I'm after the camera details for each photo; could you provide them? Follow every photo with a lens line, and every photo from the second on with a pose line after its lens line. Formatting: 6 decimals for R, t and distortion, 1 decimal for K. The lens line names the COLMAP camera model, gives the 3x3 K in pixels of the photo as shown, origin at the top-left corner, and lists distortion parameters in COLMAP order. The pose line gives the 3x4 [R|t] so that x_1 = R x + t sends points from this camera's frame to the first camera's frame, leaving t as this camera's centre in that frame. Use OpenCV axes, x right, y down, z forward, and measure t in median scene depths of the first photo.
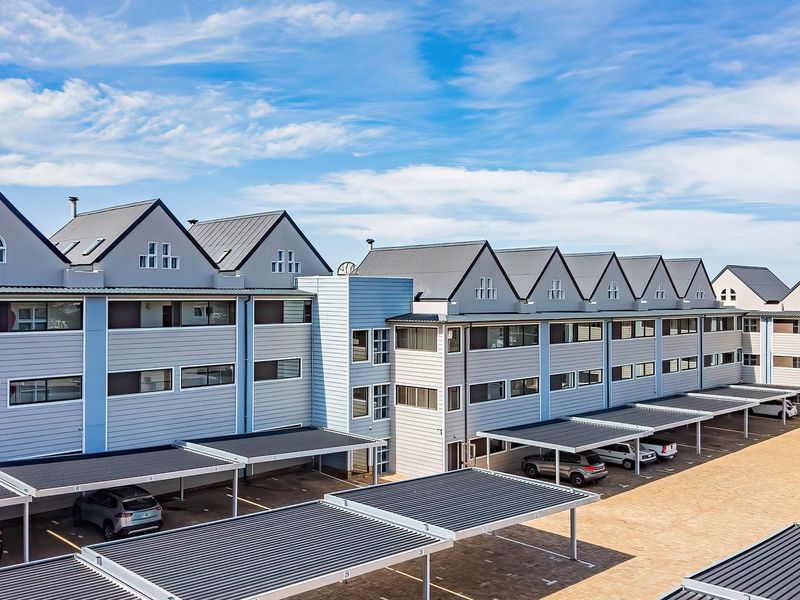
lens RADIAL K [[617.1, 0, 400.2], [0, 617.1, 307.6], [0, 0, 1]] dist [0.056914, -0.039673]
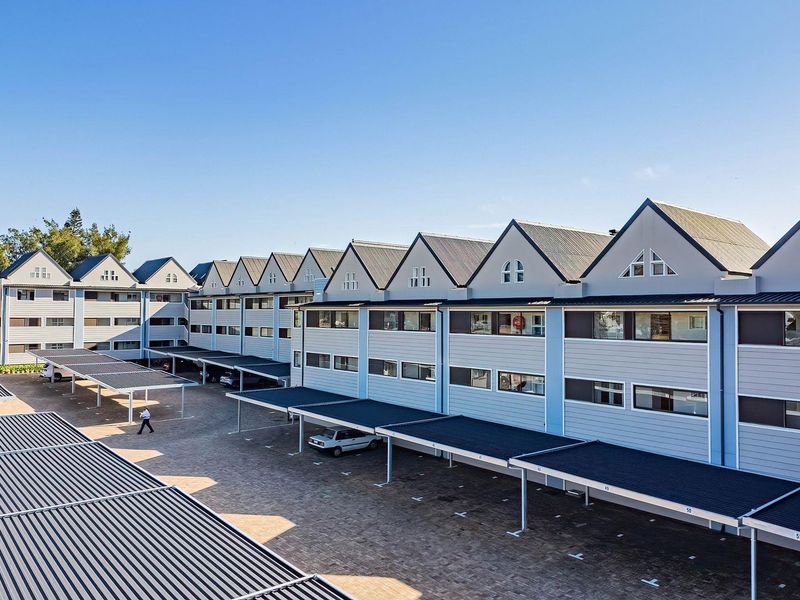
lens RADIAL K [[617.1, 0, 405.1], [0, 617.1, 299.2], [0, 0, 1]] dist [0.056914, -0.039673]
pose [[0.032044, -0.012406, -0.999409, 1.512486], [-0.008504, 0.999883, -0.012685, 0.020956], [0.999450, 0.008905, 0.031935, 1.162682]]
